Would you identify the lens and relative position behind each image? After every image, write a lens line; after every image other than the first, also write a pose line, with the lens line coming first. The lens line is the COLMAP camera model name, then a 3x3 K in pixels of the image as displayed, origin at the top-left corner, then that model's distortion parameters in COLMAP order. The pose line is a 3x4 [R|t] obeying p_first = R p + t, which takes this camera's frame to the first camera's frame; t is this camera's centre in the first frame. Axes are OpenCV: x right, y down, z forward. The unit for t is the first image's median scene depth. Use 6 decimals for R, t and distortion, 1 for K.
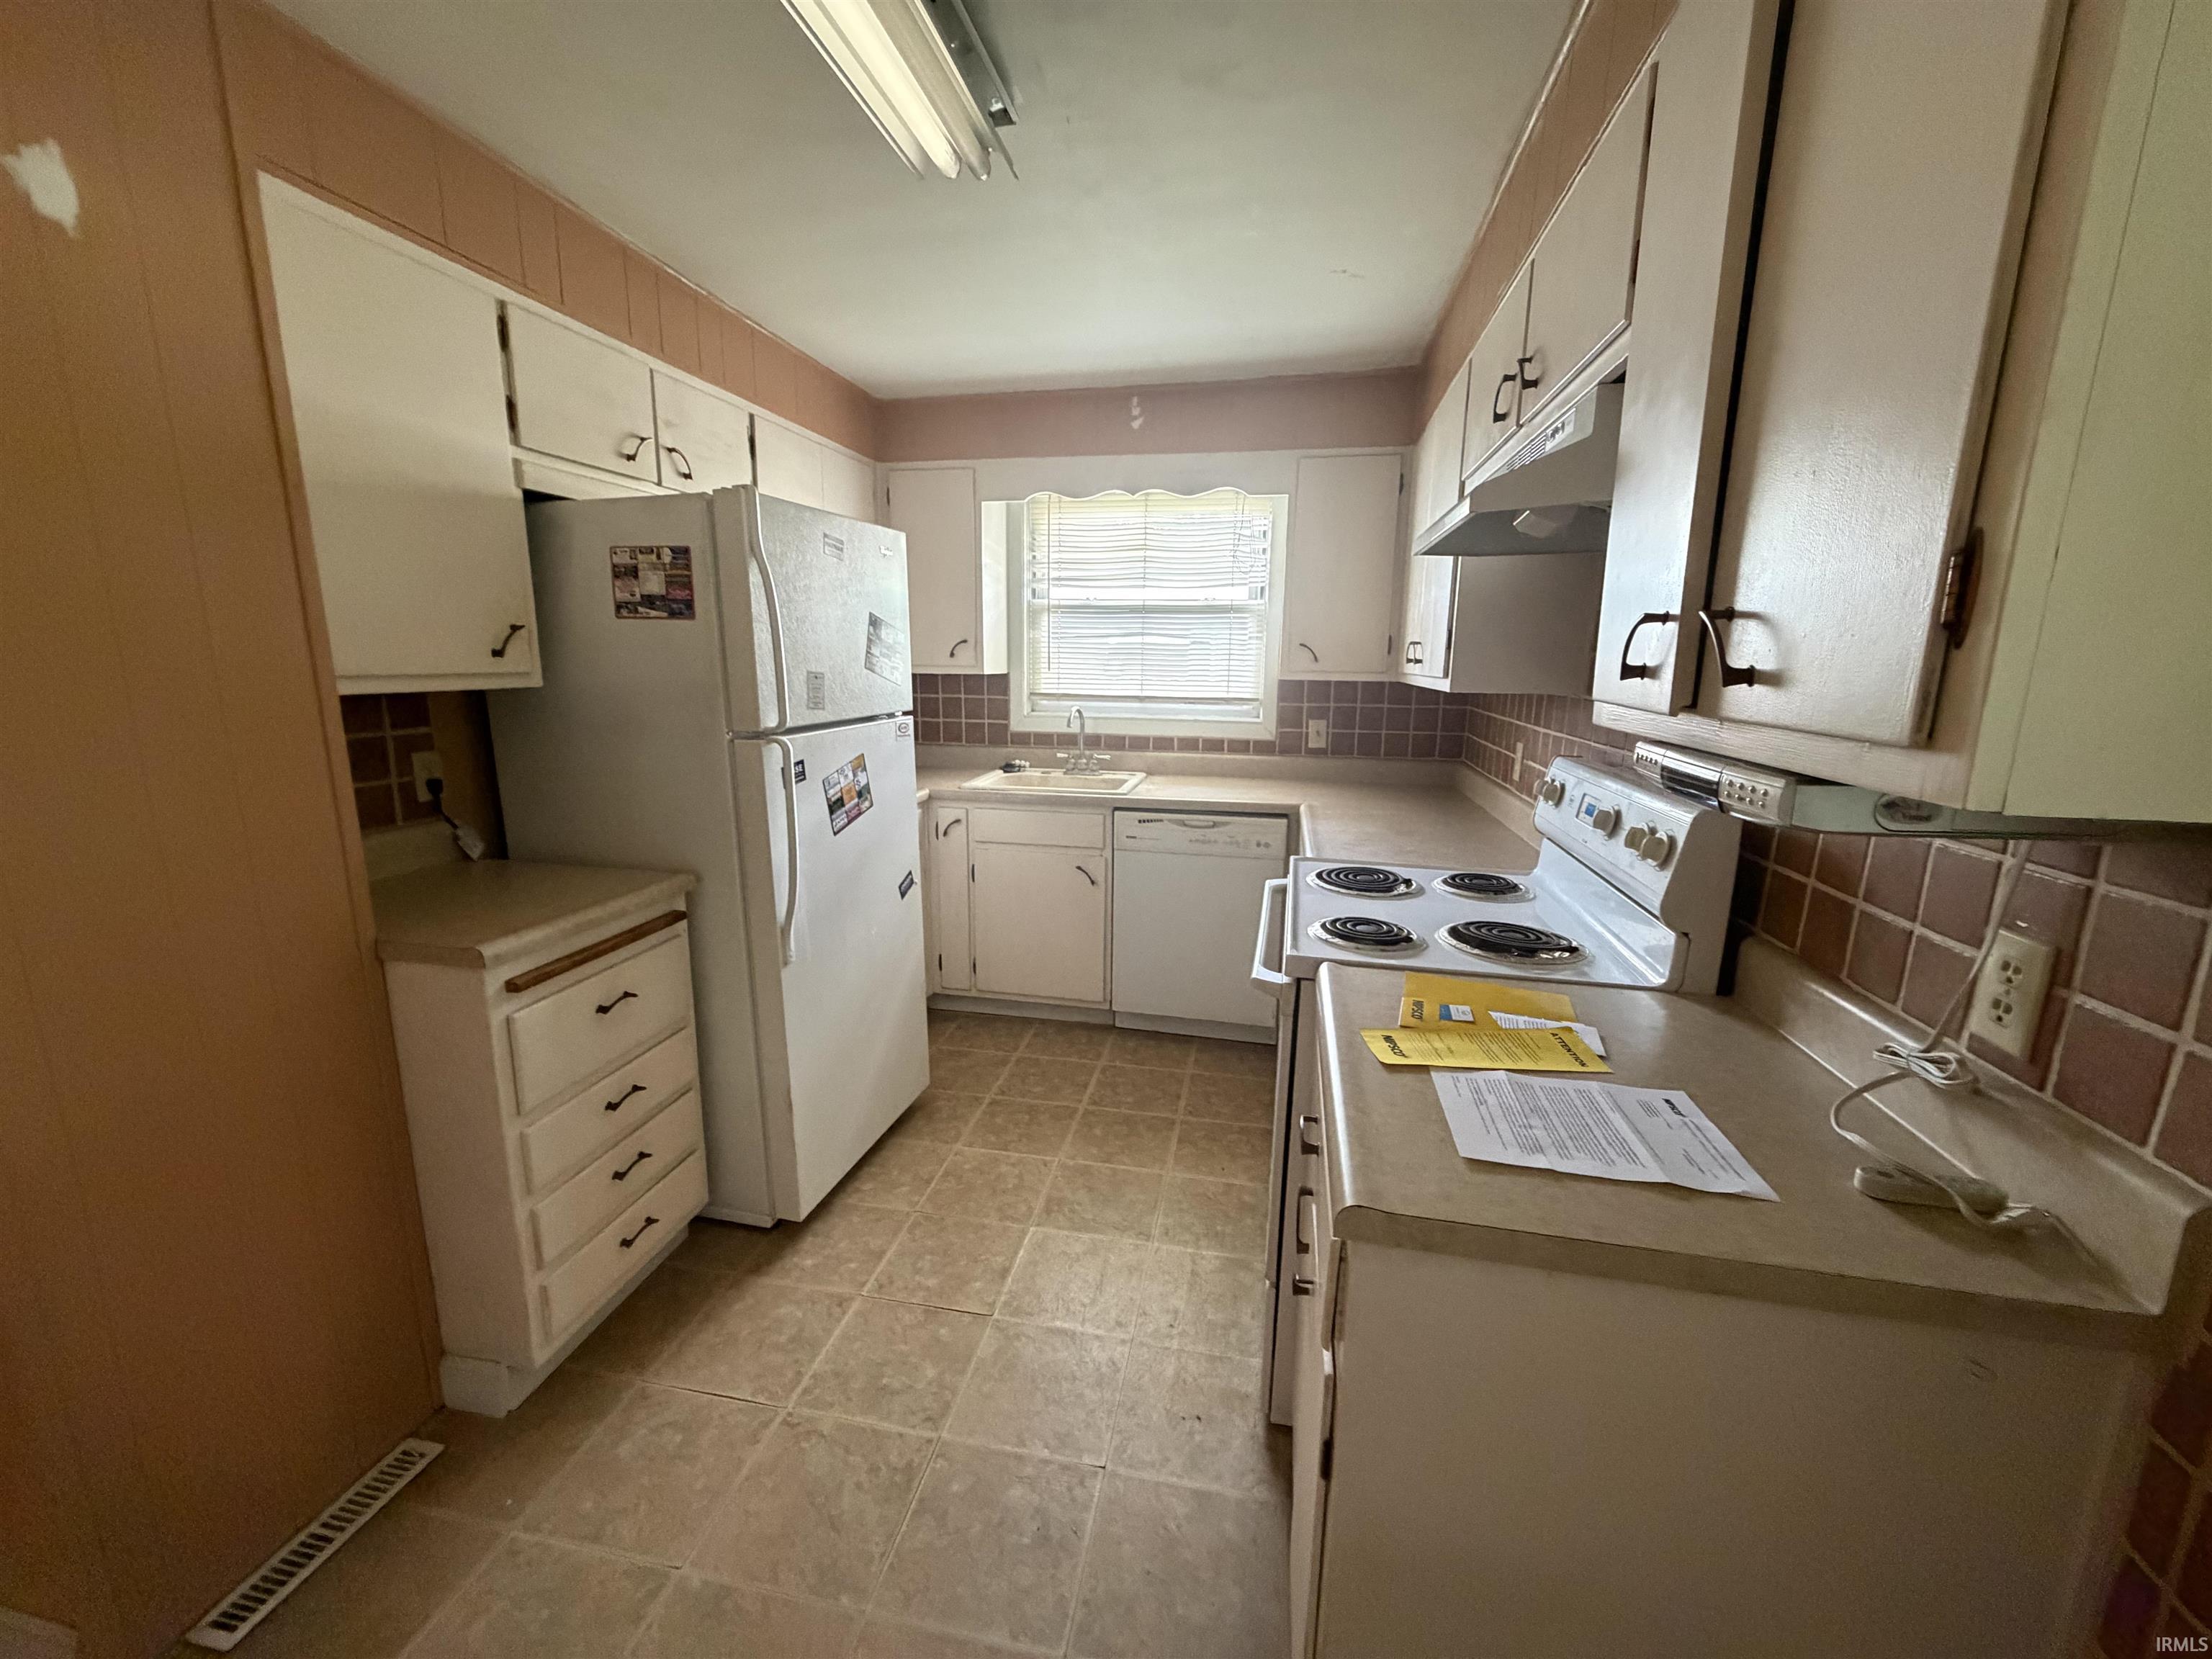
lens RADIAL K [[876.5, 0, 1104.0], [0, 876.5, 832.3], [0, 0, 1]] dist [0.000233, -0.000539]
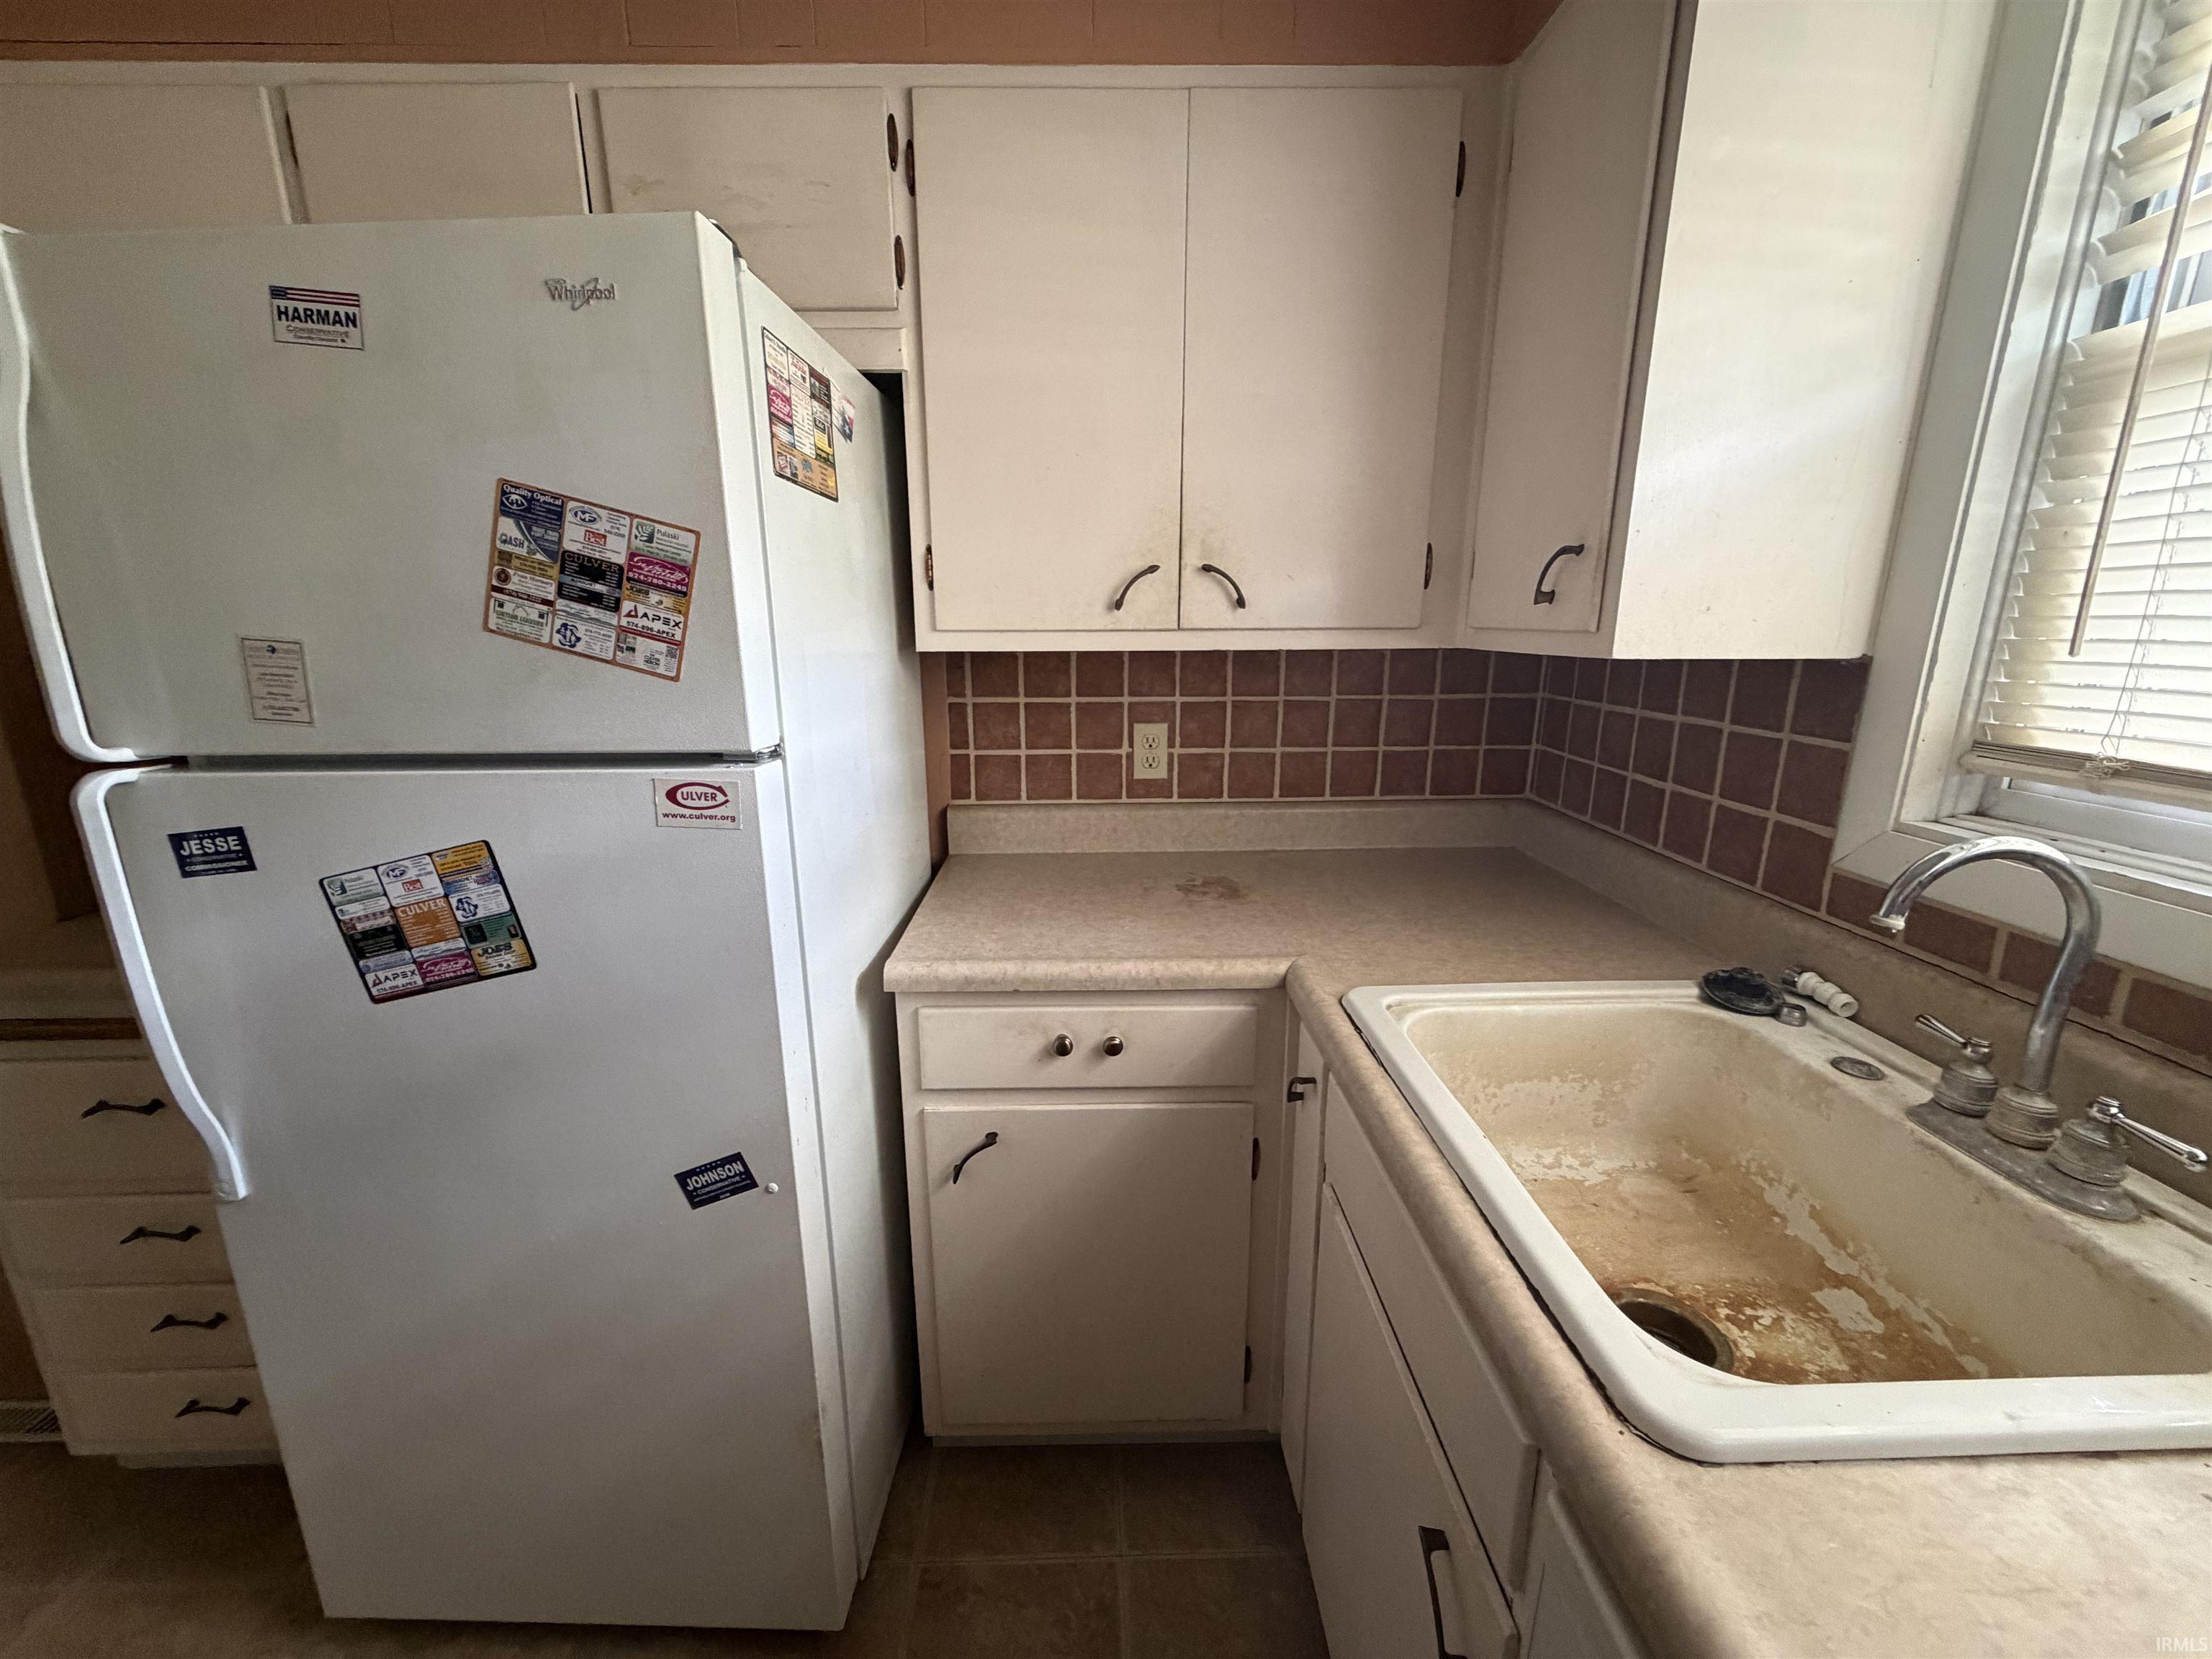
lens RADIAL K [[876.5, 0, 1102.9], [0, 876.5, 831.4], [0, 0, 1]] dist [0.000233, -0.000539]
pose [[0.217392, 0.219613, -0.951058, 0.183328], [-0.186301, 0.965783, 0.180429, -0.231045], [0.958140, 0.137959, 0.250868, 1.222263]]
